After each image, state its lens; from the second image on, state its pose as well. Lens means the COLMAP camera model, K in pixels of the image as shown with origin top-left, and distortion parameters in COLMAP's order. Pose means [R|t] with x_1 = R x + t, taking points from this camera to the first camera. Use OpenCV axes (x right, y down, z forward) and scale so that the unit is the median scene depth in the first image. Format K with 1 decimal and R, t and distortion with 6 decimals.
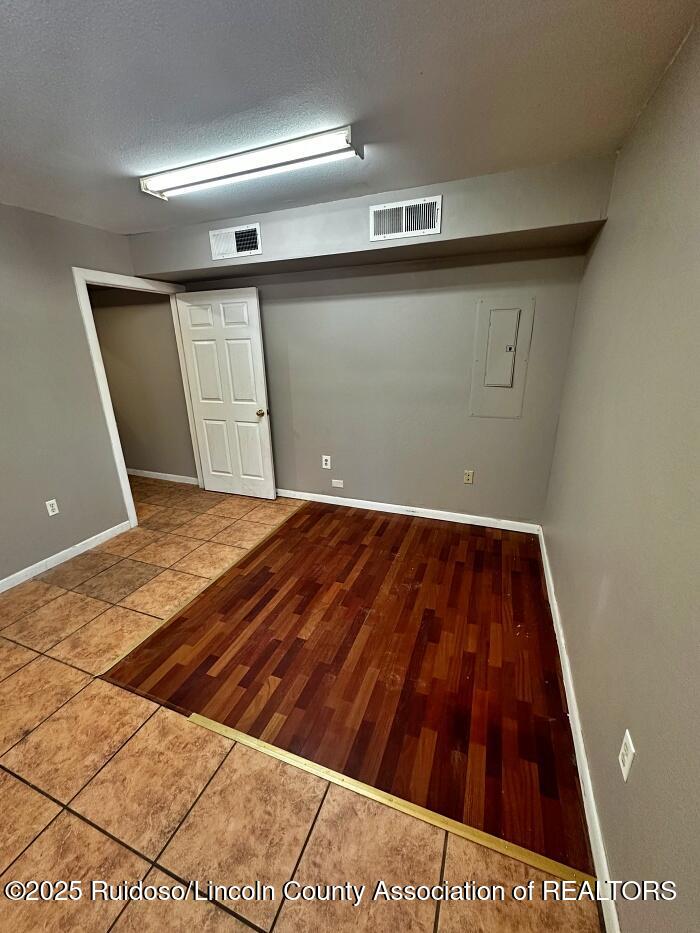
lens RADIAL K [[377.7, 0, 354.1], [0, 377.7, 467.5], [0, 0, 1]] dist [-0.001655, 0.000641]
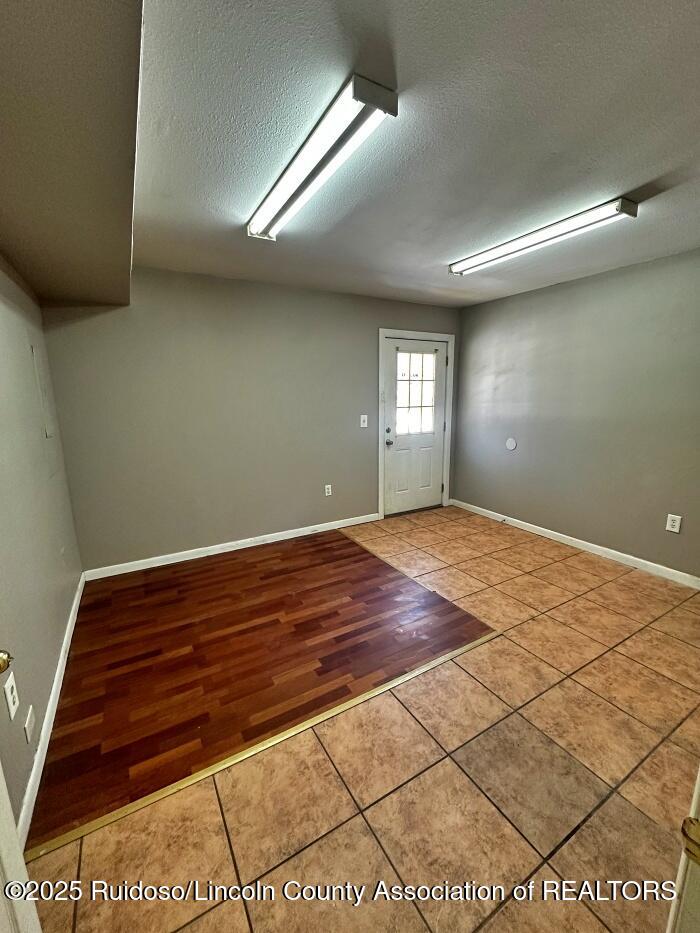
lens RADIAL K [[377.7, 0, 353.0], [0, 377.7, 469.6], [0, 0, 1]] dist [-0.001655, 0.000641]
pose [[-0.782138, -0.096444, 0.615596, -0.738471], [0.219944, 0.881624, 0.417569, -0.392491], [-0.582997, 0.461993, -0.668339, 1.354640]]
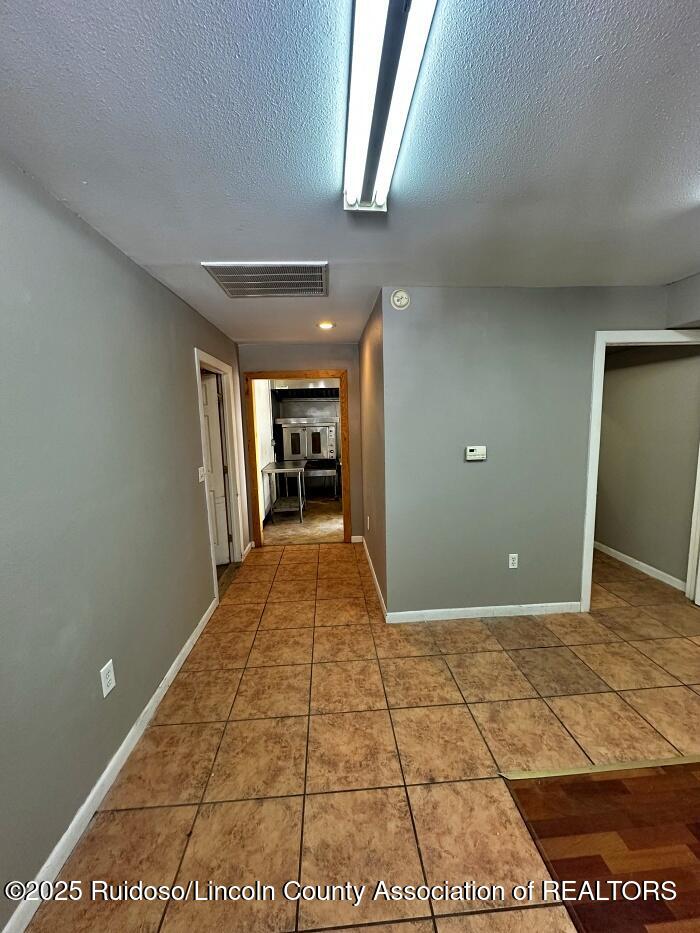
lens RADIAL K [[377.7, 0, 348.0], [0, 377.7, 467.0], [0, 0, 1]] dist [-0.001655, 0.000641]
pose [[0.418919, 0.128199, -0.898928, -0.101927], [-0.268010, 0.963335, 0.012486, -0.035673], [0.867570, 0.235691, 0.437918, 0.102895]]
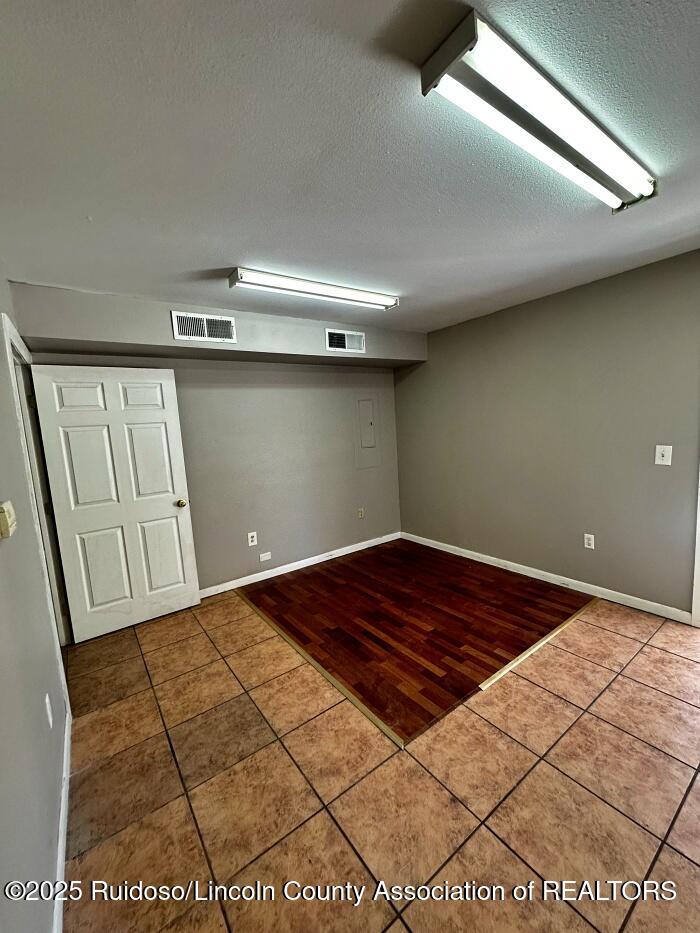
lens RADIAL K [[377.7, 0, 357.7], [0, 377.7, 461.5], [0, 0, 1]] dist [-0.001655, 0.000641]
pose [[0.529643, -0.098075, 0.842531, -1.059148], [0.314227, 0.945307, -0.087496, -0.045804], [-0.787870, 0.311088, 0.531493, 0.273715]]
